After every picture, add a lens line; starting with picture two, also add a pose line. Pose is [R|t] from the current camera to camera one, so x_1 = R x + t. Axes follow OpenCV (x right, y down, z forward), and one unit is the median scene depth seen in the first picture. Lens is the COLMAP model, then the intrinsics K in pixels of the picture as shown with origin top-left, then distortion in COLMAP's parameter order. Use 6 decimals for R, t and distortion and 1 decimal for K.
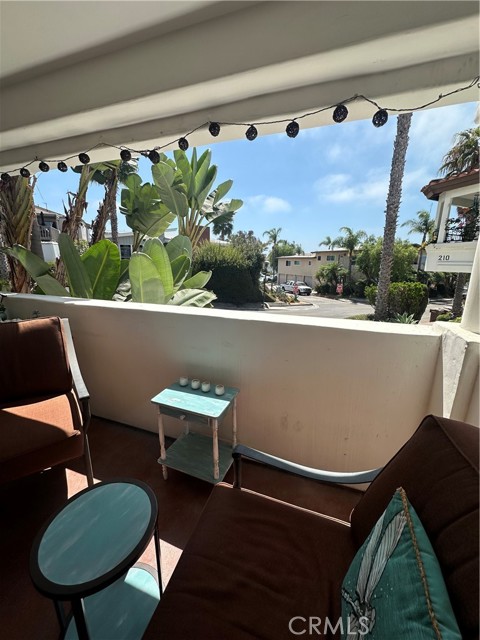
lens RADIAL K [[255.5, 0, 240.0], [0, 255.5, 320.0], [0, 0, 1]] dist [-0.002148, -0.000234]
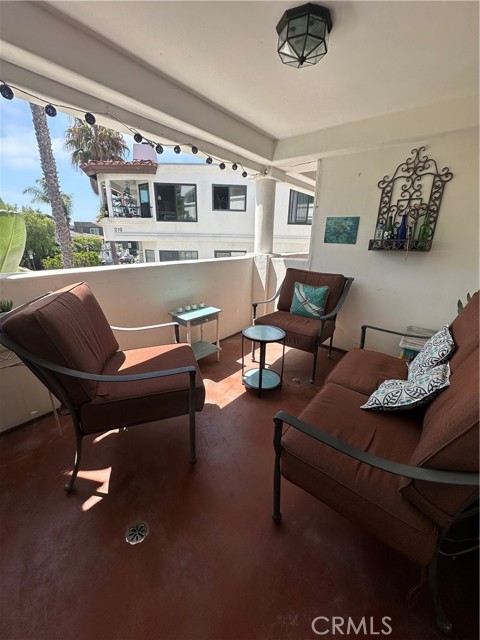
lens RADIAL K [[255.5, 0, 240.0], [0, 255.5, 320.0], [0, 0, 1]] dist [-0.002148, -0.000234]
pose [[0.314616, -0.291414, 0.903380, -1.623775], [0.199182, 0.950788, 0.237338, 0.016633], [-0.928086, 0.105266, 0.357177, 0.163762]]
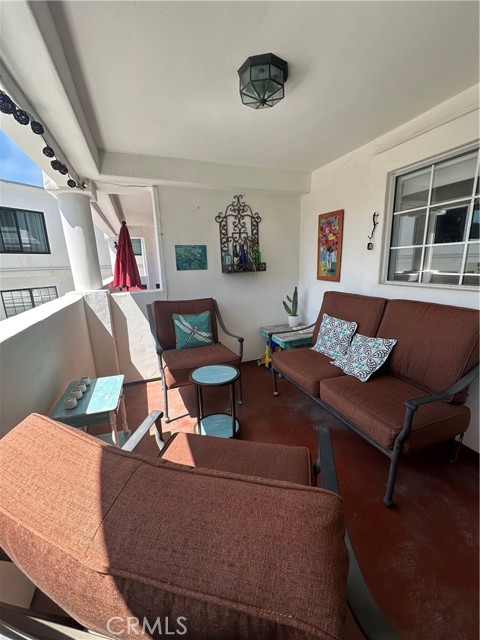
lens RADIAL K [[255.5, 0, 240.0], [0, 255.5, 320.0], [0, 0, 1]] dist [-0.002148, -0.000234]
pose [[-0.663054, -0.147840, 0.733827, -1.255019], [0.199086, 0.910172, 0.363252, -0.208914], [-0.721612, 0.386950, -0.574060, 1.077415]]
